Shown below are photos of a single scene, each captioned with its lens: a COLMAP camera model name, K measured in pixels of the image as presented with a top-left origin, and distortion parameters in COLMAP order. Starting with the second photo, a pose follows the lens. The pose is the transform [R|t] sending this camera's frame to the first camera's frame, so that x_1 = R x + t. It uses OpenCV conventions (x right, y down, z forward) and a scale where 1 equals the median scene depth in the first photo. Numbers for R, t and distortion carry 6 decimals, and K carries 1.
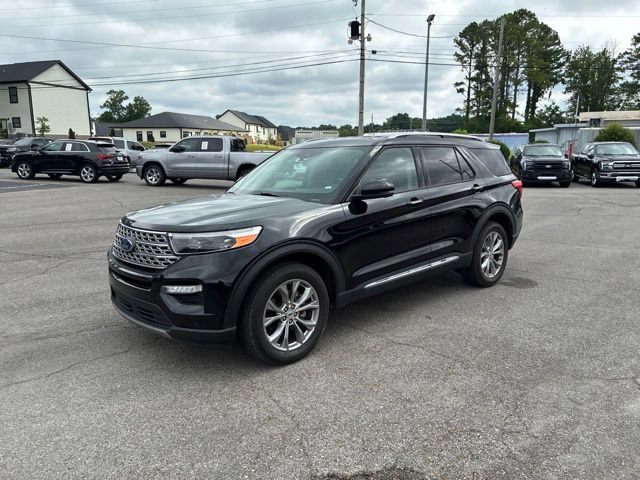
lens RADIAL K [[488.6, 0, 328.7], [0, 488.6, 237.7], [0, 0, 1]] dist [0.046036, -0.058743]
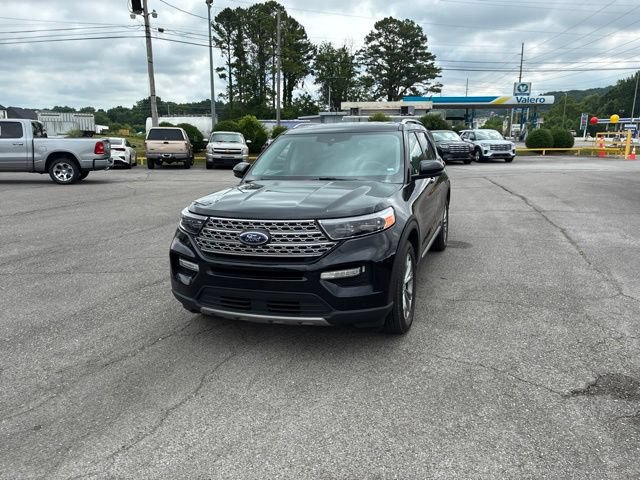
lens RADIAL K [[488.6, 0, 330.5], [0, 488.6, 240.3], [0, 0, 1]] dist [0.046036, -0.058743]
pose [[0.883802, -0.101581, 0.456701, -0.050790], [0.086482, 0.994794, 0.053908, -0.001324], [-0.459800, -0.008148, 0.887985, 0.007650]]
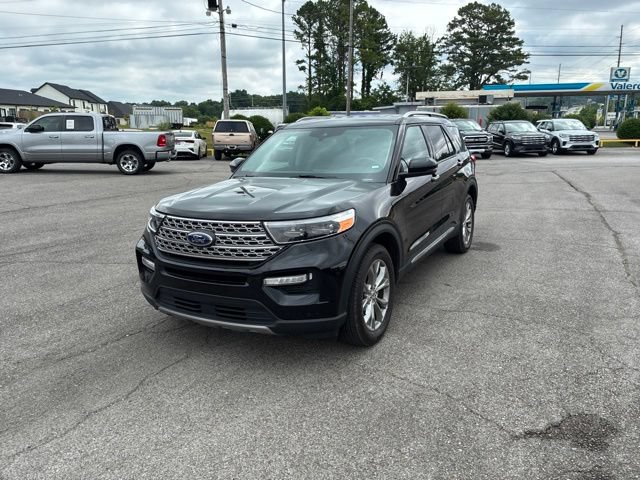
lens RADIAL K [[488.6, 0, 329.4], [0, 488.6, 233.6], [0, 0, 1]] dist [0.046036, -0.058743]
pose [[0.948334, -0.076204, 0.307985, -0.033167], [0.064907, 0.996794, 0.046775, -0.001533], [-0.310562, -0.024368, 0.950241, 0.005386]]
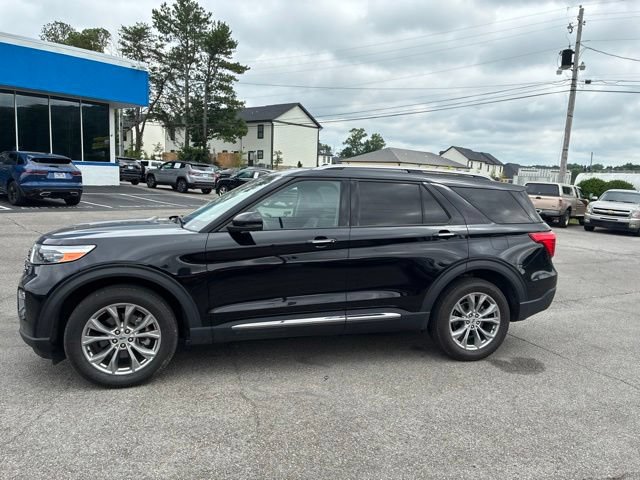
lens RADIAL K [[488.6, 0, 324.6], [0, 488.6, 235.5], [0, 0, 1]] dist [0.046036, -0.058743]
pose [[0.890321, 0.093012, -0.445731, 0.050507], [-0.126288, 0.990951, -0.045467, -0.003951], [0.437469, 0.096771, 0.894011, 0.019251]]
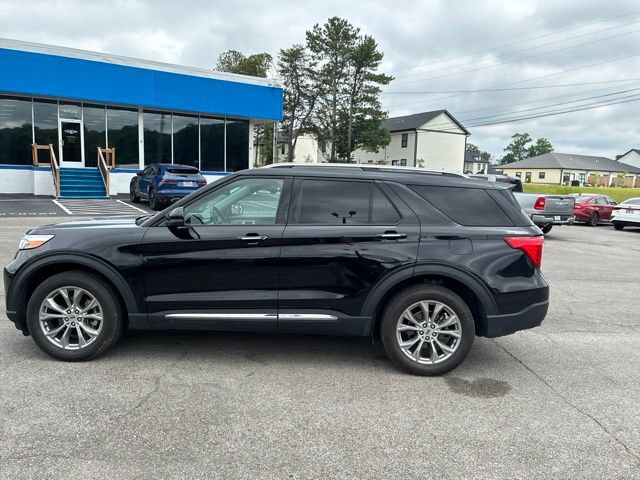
lens RADIAL K [[488.6, 0, 328.3], [0, 488.6, 232.8], [0, 0, 1]] dist [0.046036, -0.058743]
pose [[0.707594, 0.100023, -0.699504, 0.079079], [-0.163604, 0.986223, -0.024475, -0.007404], [0.687418, 0.131760, 0.714210, 0.040595]]
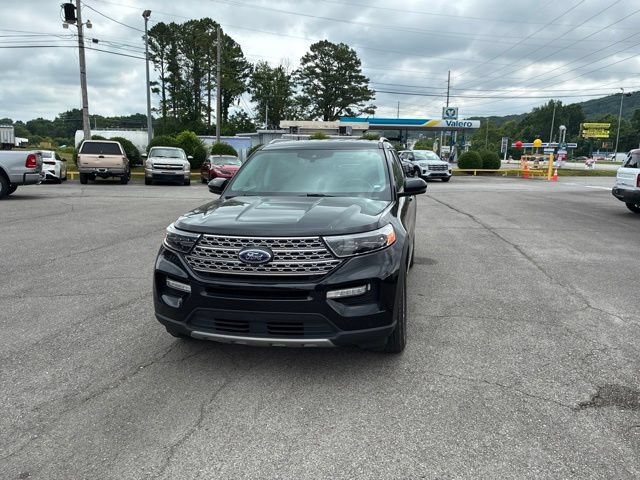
lens RADIAL K [[488.6, 0, 330.9], [0, 488.6, 234.0], [0, 0, 1]] dist [0.046036, -0.058743]
pose [[0.814421, -0.081506, 0.574521, -0.057748], [0.087422, 0.996020, 0.017377, -0.002035], [-0.573651, 0.036074, 0.818305, 0.014038]]
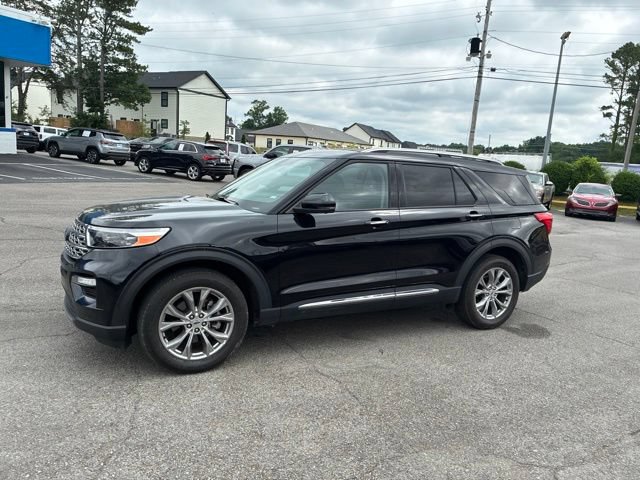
lens RADIAL K [[488.6, 0, 327.1], [0, 488.6, 231.4], [0, 0, 1]] dist [0.046036, -0.058743]
pose [[0.963467, 0.107231, -0.245425, 0.027592], [-0.117258, 0.992746, -0.026568, -0.001896], [0.240796, 0.054375, 0.969052, 0.008172]]
